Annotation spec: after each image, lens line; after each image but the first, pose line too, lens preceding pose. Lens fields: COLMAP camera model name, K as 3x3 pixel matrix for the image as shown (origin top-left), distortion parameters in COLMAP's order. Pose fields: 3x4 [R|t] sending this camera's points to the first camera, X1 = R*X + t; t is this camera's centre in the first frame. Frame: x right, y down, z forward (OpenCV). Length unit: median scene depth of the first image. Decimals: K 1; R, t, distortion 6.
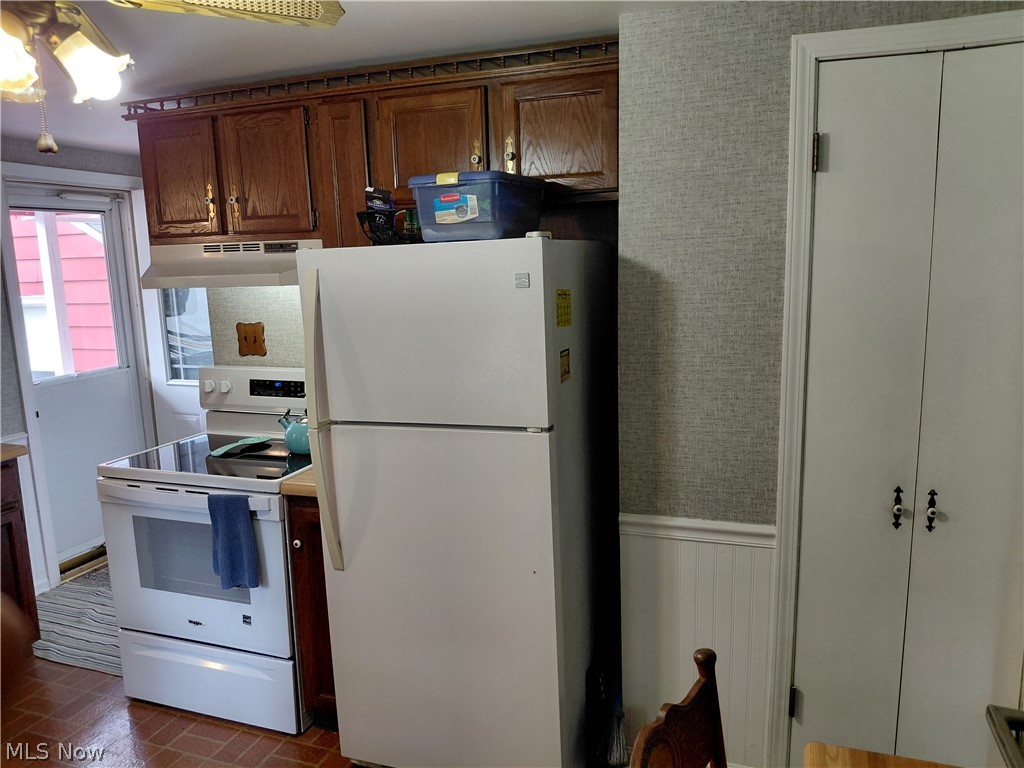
lens RADIAL K [[765.5, 0, 512.0], [0, 765.5, 384.0], [0, 0, 1]] dist [0.095353, -0.164936]
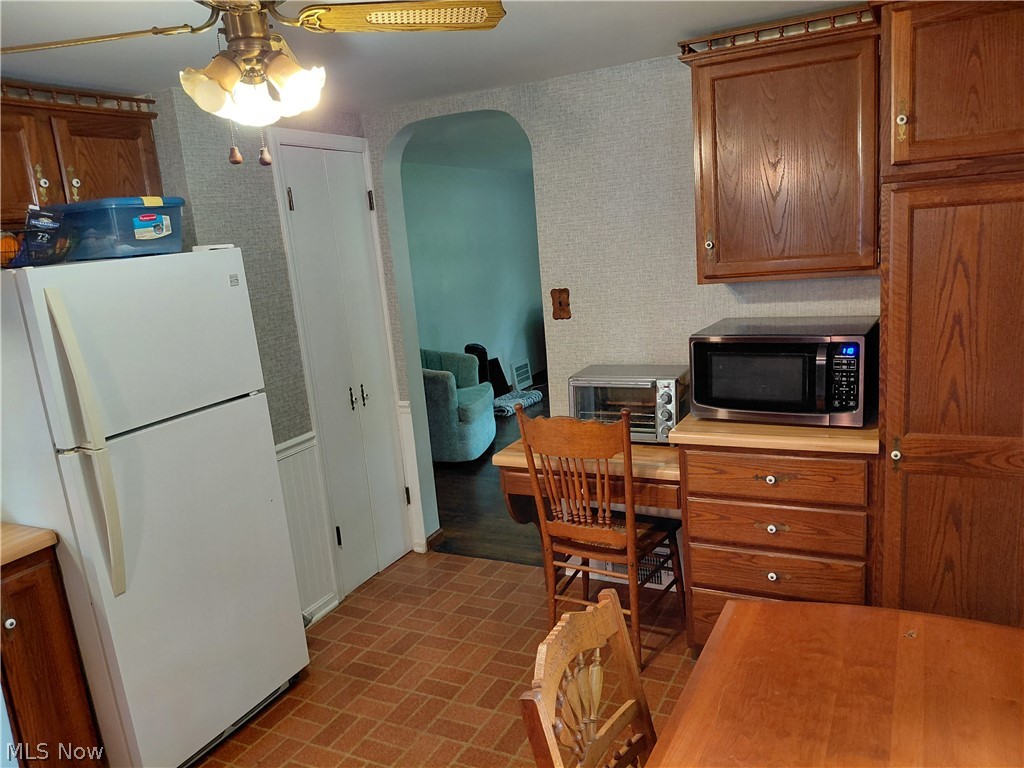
lens RADIAL K [[765.5, 0, 512.0], [0, 765.5, 384.0], [0, 0, 1]] dist [0.095353, -0.164936]
pose [[0.125233, -0.175633, 0.976458, -1.169295], [0.241735, 0.959946, 0.141660, -0.035180], [-0.962227, 0.218303, 0.162673, 0.337262]]
